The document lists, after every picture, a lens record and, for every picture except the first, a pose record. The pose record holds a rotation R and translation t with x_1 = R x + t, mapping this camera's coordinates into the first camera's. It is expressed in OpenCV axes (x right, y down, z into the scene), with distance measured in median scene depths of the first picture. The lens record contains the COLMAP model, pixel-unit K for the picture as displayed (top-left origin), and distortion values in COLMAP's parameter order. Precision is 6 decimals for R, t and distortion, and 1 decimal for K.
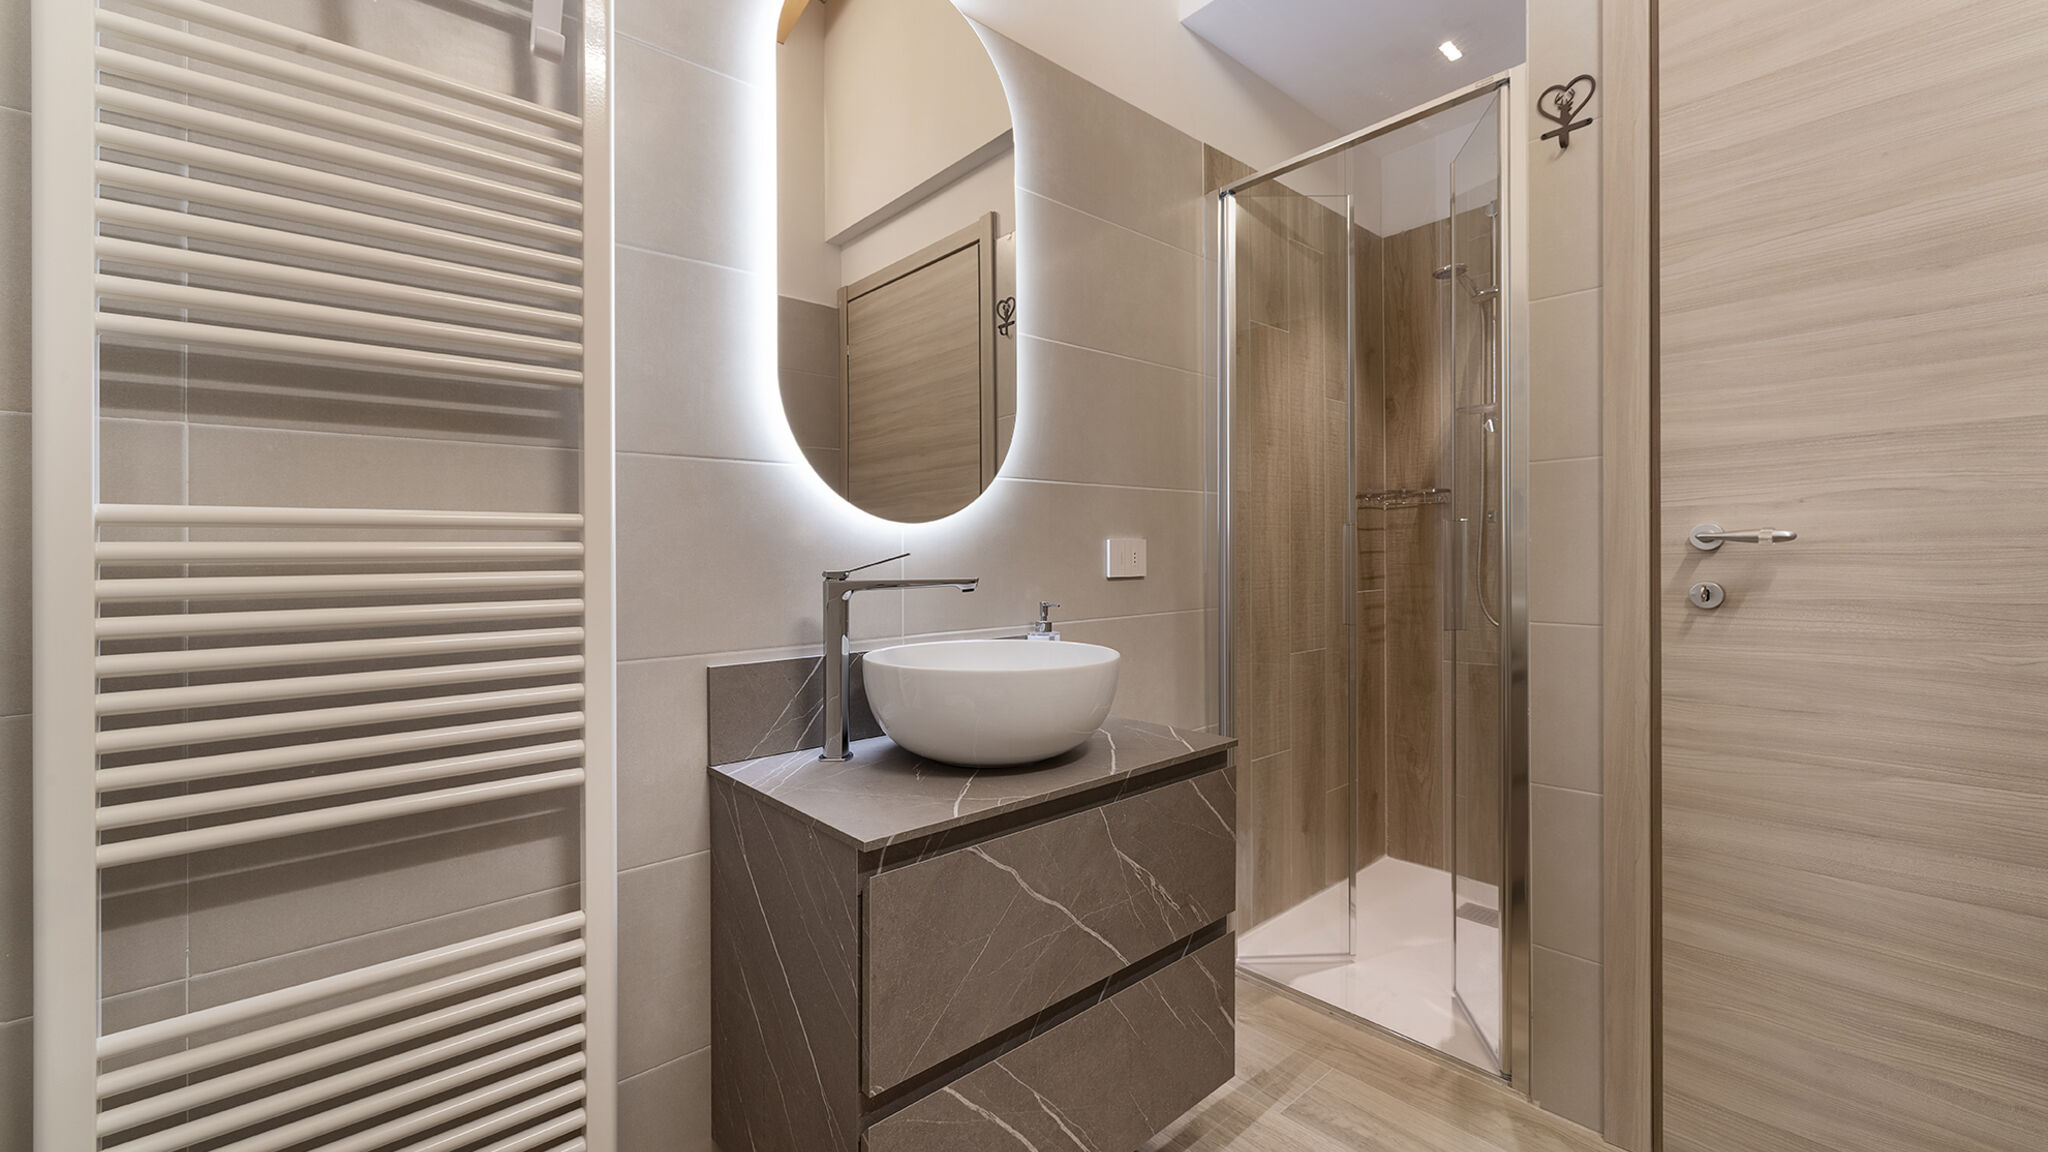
lens RADIAL K [[827.3, 0, 1075.4], [0, 827.3, 550.0], [0, 0, 1]] dist [-0.000462, 0.000185]
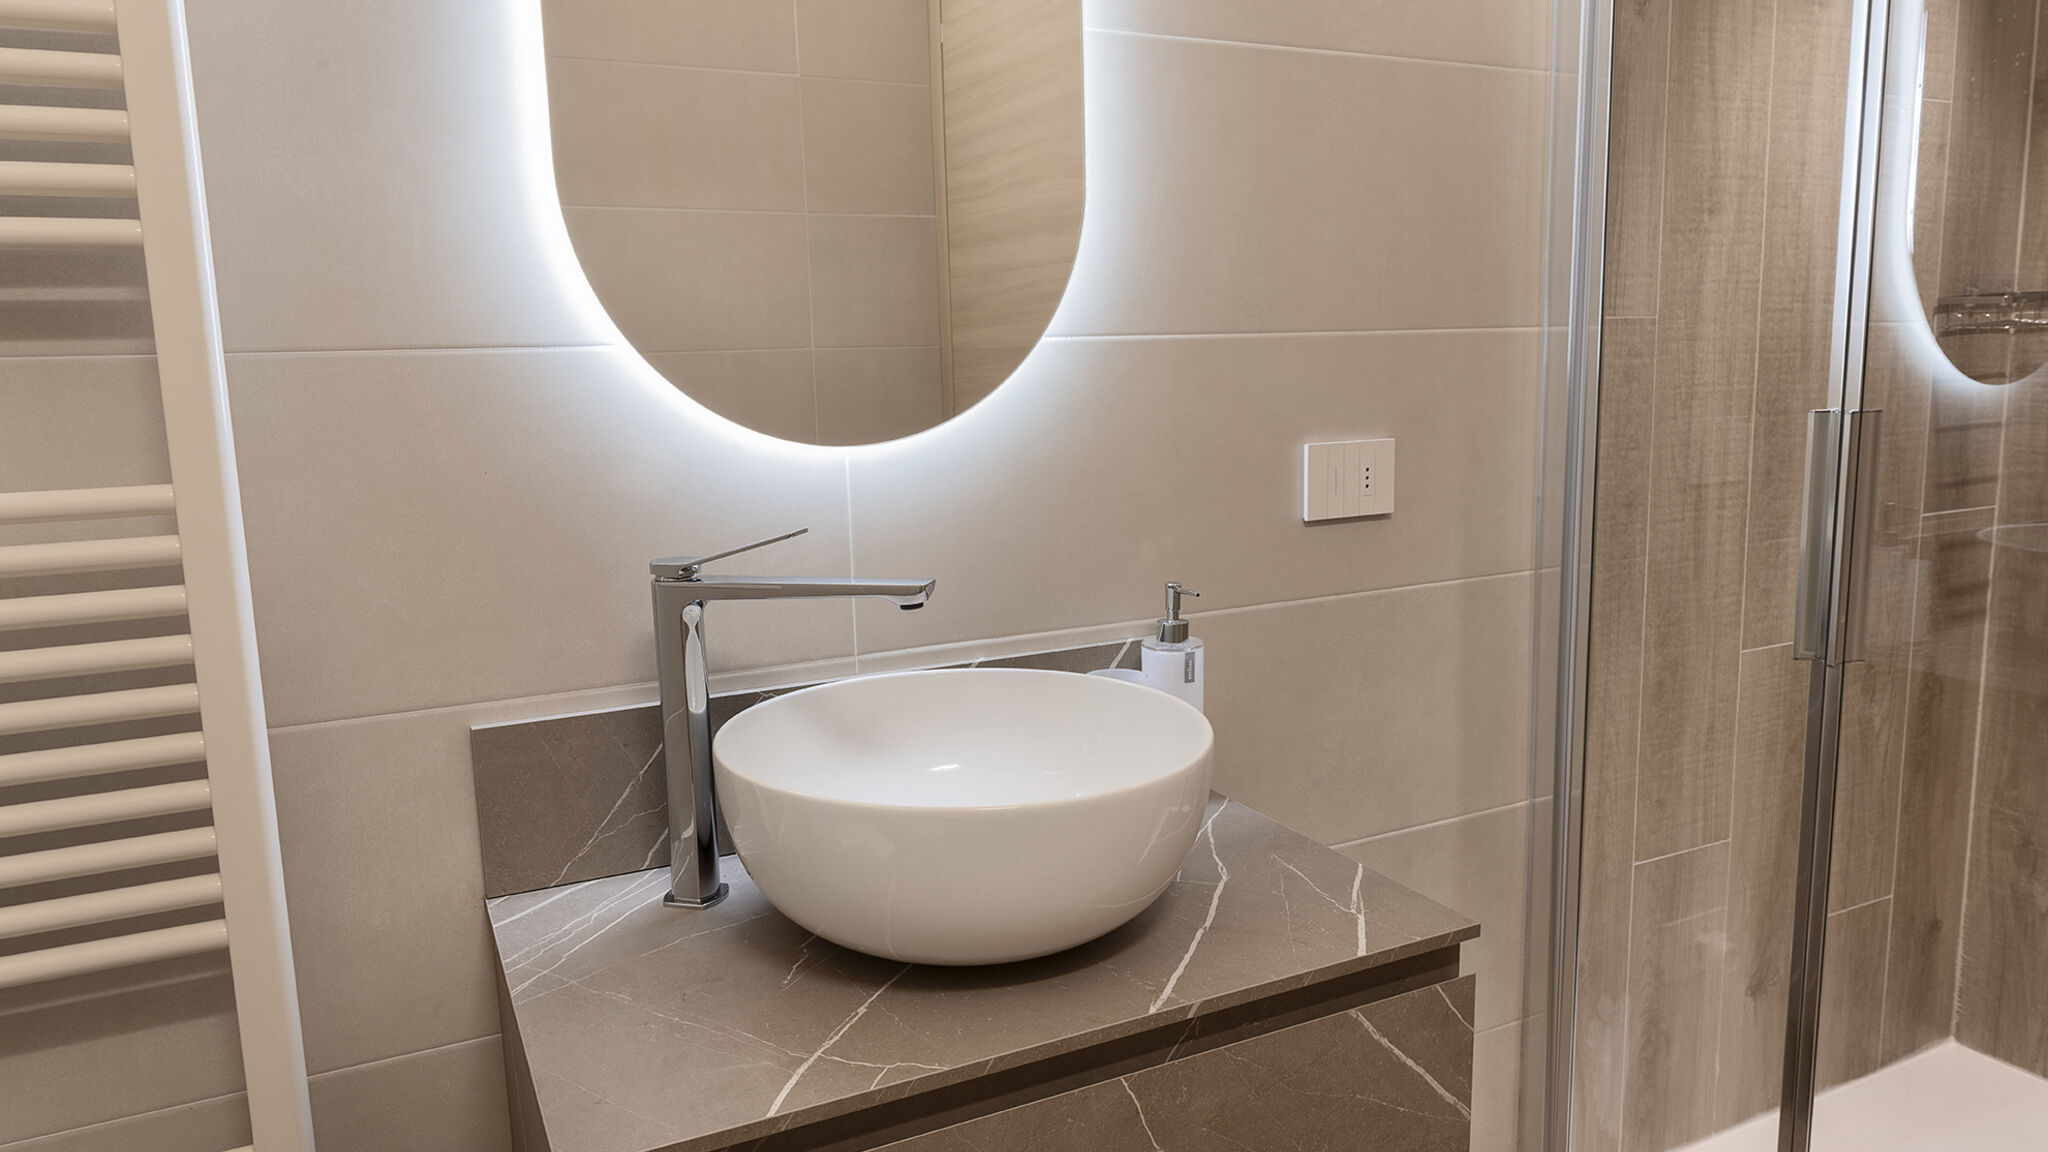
lens RADIAL K [[1441.8, 0, 1026.9], [0, 1441.8, 589.5], [0, 0, 1]] dist [0.009587, -0.012360]
pose [[0.962936, 0.031269, -0.267911, 0.127312], [0.011495, 0.987598, 0.156581, -0.072030], [0.269484, -0.153857, 0.950635, 0.138717]]
